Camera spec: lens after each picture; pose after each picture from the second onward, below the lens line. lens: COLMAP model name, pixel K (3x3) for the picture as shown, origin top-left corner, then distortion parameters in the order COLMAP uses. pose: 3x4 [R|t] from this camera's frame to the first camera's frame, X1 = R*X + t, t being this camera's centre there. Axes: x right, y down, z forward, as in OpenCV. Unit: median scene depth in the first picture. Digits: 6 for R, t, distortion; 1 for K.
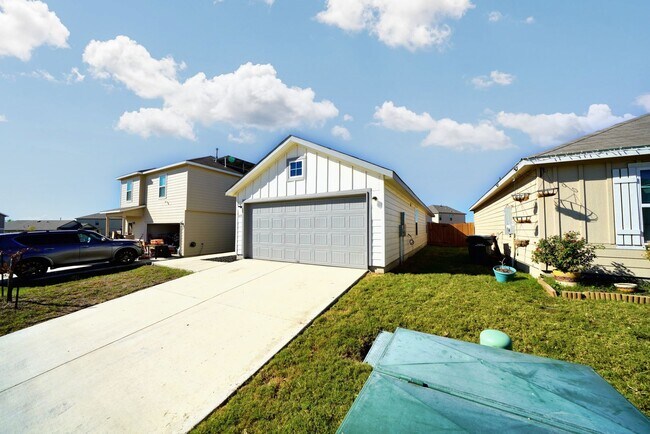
lens RADIAL K [[226.1, 0, 325.0], [0, 226.1, 217.0], [0, 0, 1]] dist [-0.022417, 0.000021]
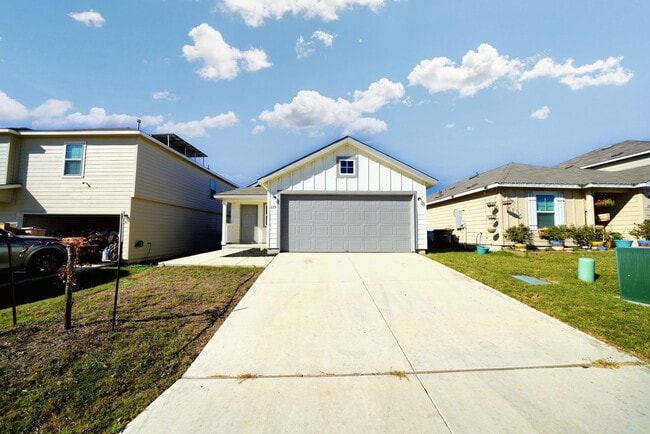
lens RADIAL K [[226.1, 0, 325.0], [0, 226.1, 217.0], [0, 0, 1]] dist [-0.022417, 0.000021]
pose [[0.866931, 0.036075, 0.497121, -0.891709], [-0.027979, 0.999327, -0.023726, 0.070841], [-0.497642, 0.006659, 0.867357, 0.110799]]
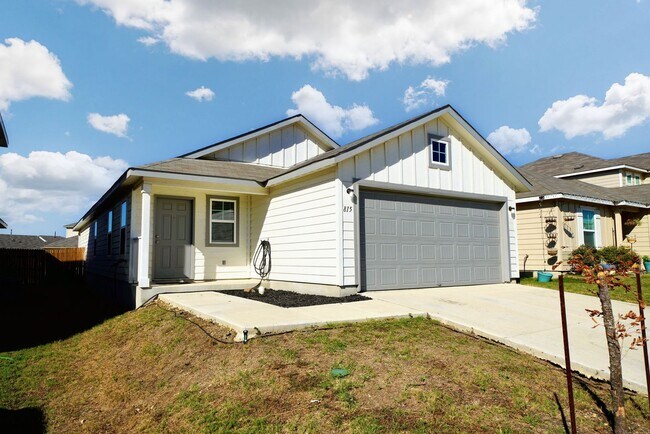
lens RADIAL K [[422.7, 0, 324.5], [0, 422.7, 213.4], [0, 0, 1]] dist [0.024548, 0.000622]
pose [[0.462699, 0.090078, 0.881927, -1.684599], [-0.037723, 0.995924, -0.081930, 0.115735], [-0.885712, 0.004640, 0.464211, 0.823383]]
